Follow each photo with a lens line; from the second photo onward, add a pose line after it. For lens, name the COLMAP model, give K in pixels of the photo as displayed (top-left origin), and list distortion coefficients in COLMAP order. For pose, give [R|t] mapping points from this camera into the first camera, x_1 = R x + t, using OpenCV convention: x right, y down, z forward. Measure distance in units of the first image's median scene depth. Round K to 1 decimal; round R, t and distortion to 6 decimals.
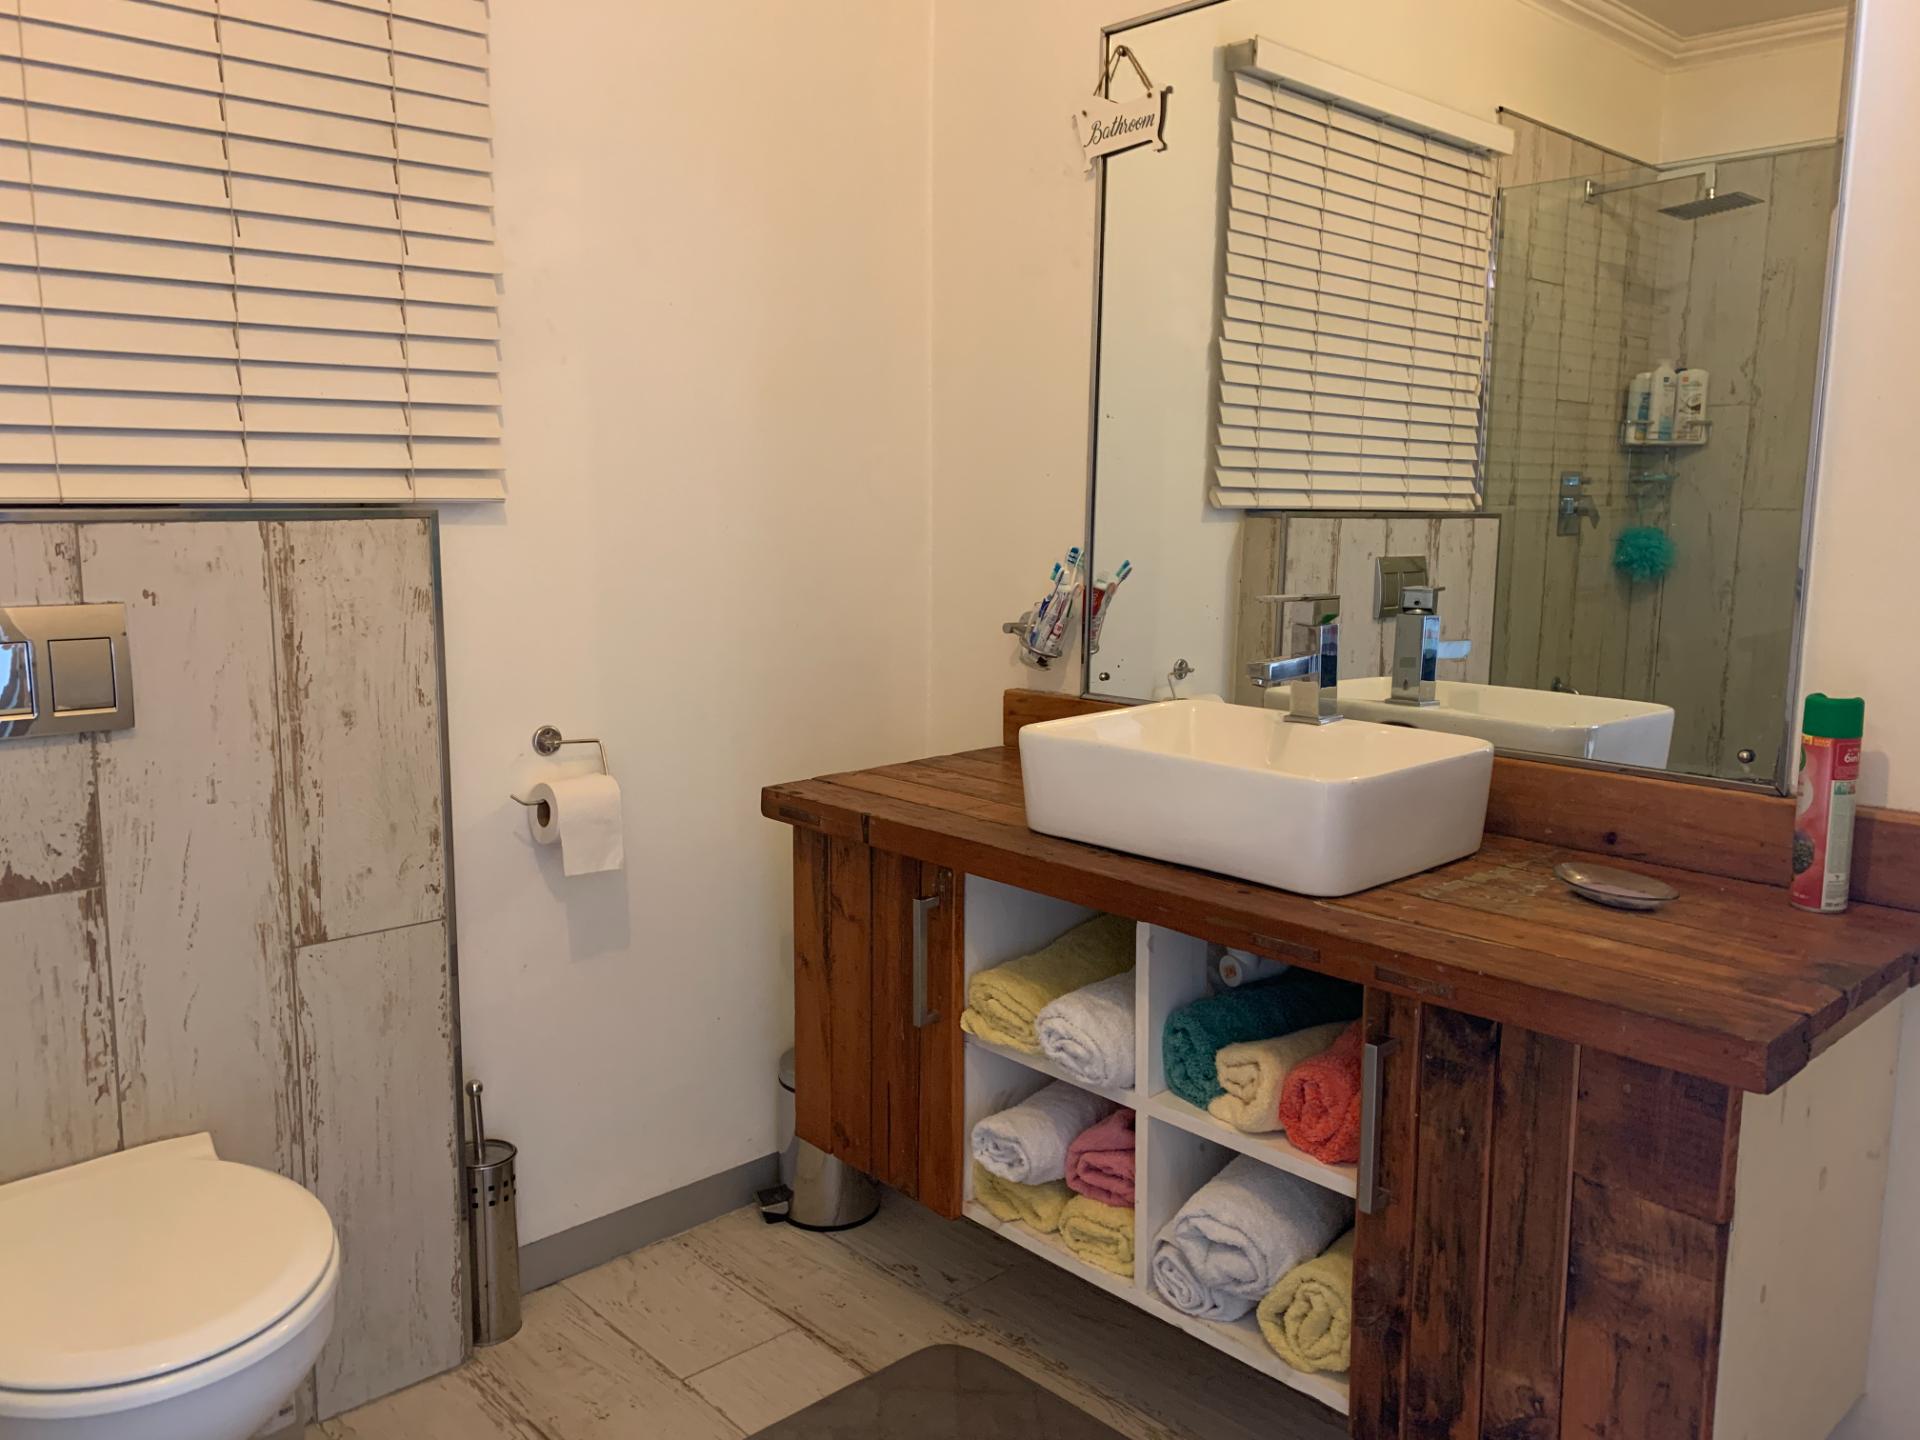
lens RADIAL K [[1464.0, 0, 944.7], [0, 1464.0, 708.8], [0, 0, 1]] dist [0.060151, -0.077071]
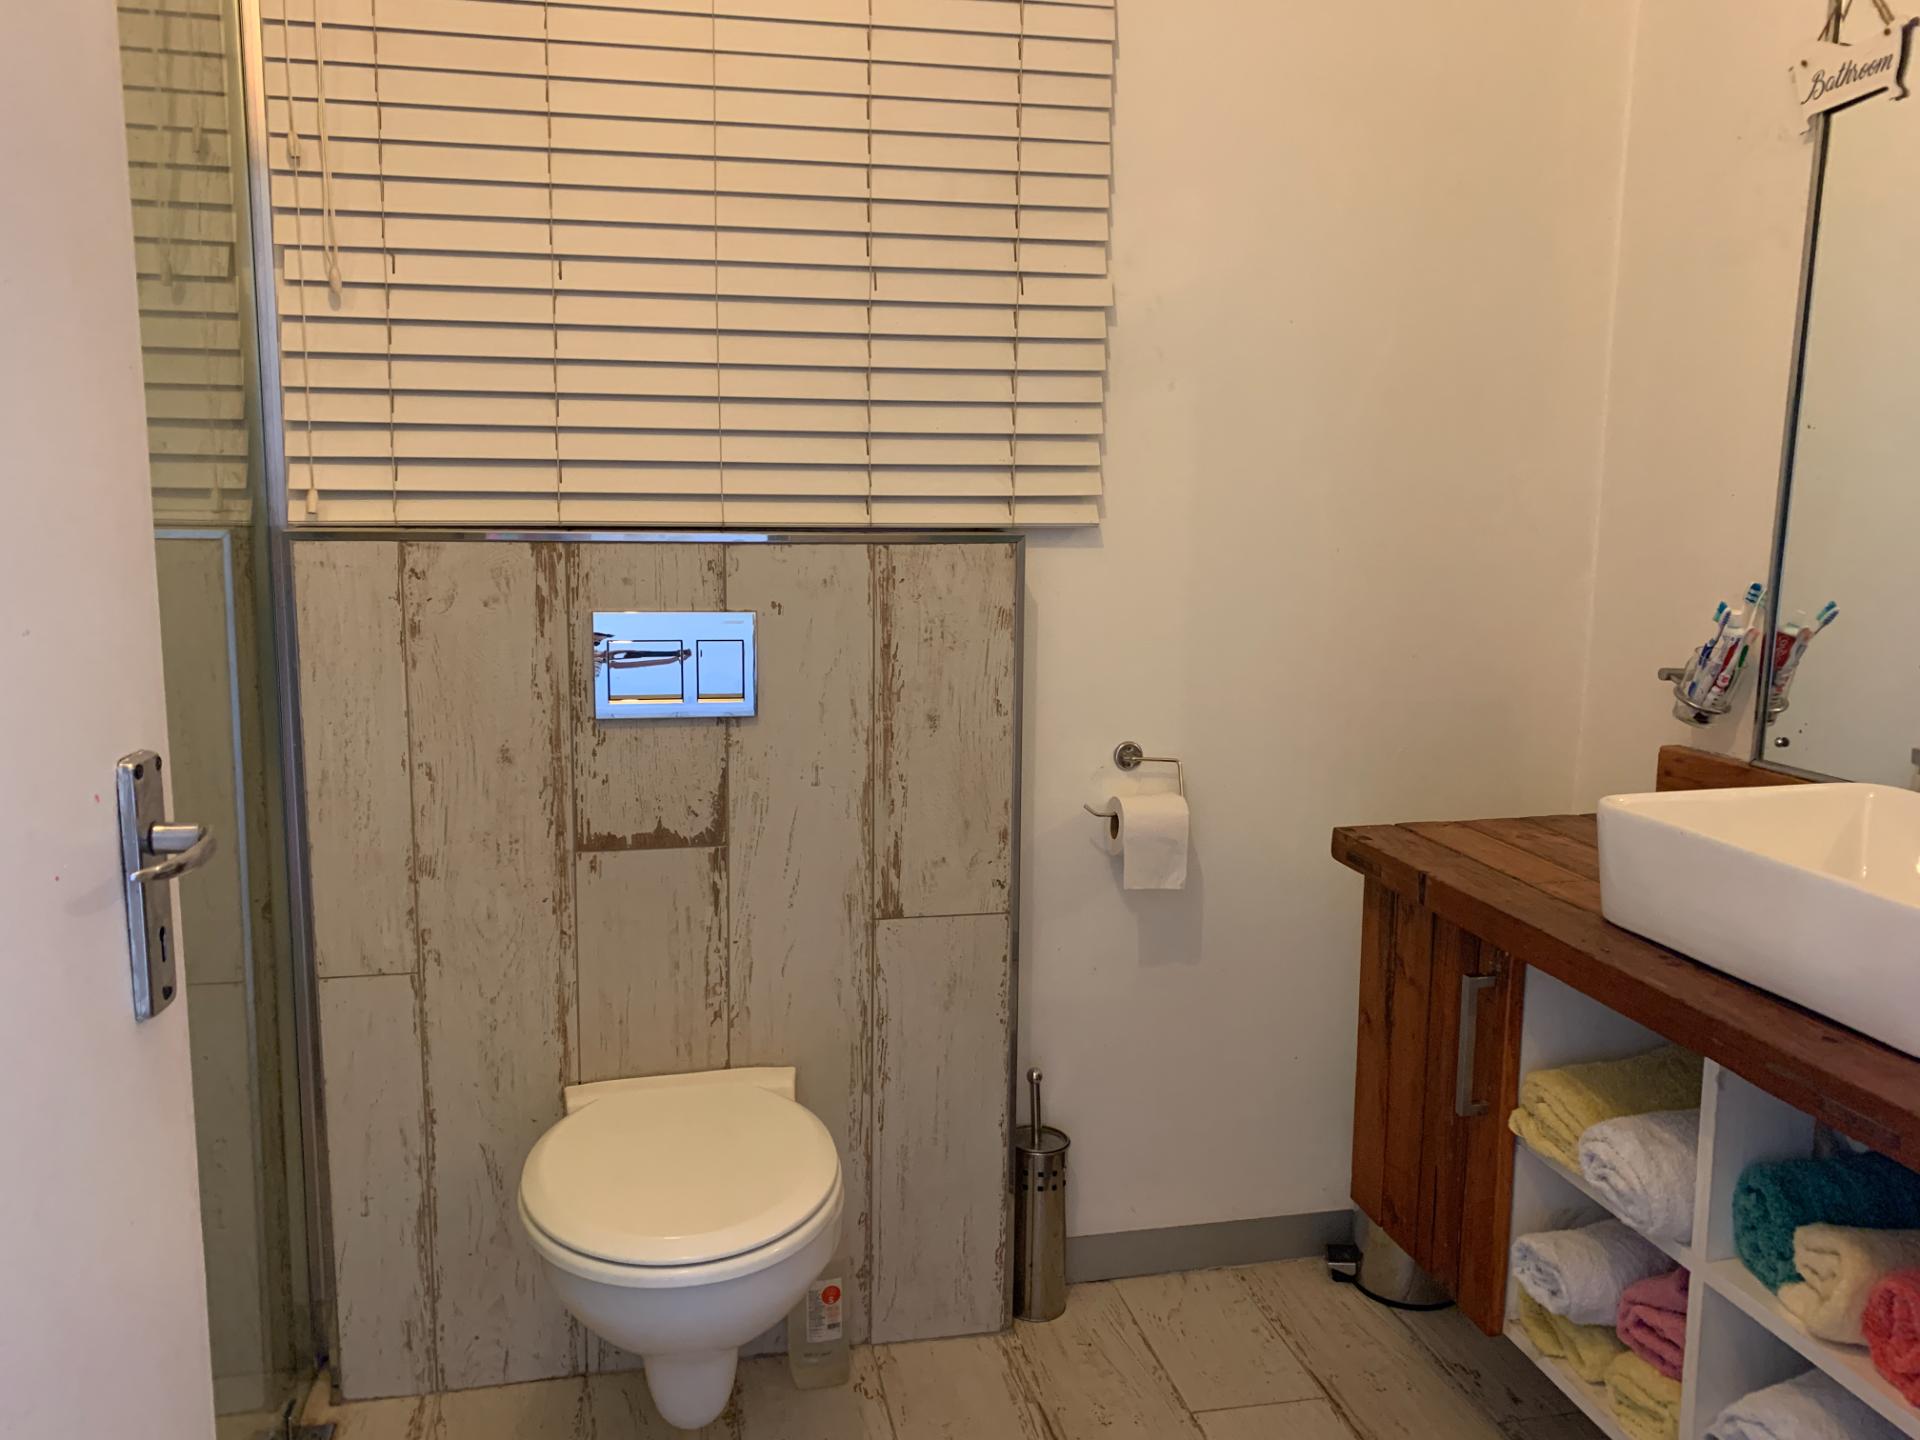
lens RADIAL K [[1464.0, 0, 957.9], [0, 1464.0, 711.6], [0, 0, 1]] dist [0.060151, -0.077071]
pose [[0.859074, 0.080620, -0.505462, 0.168370], [-0.078717, 0.996579, 0.025165, -0.030450], [0.505762, 0.018170, 0.862482, 0.062970]]
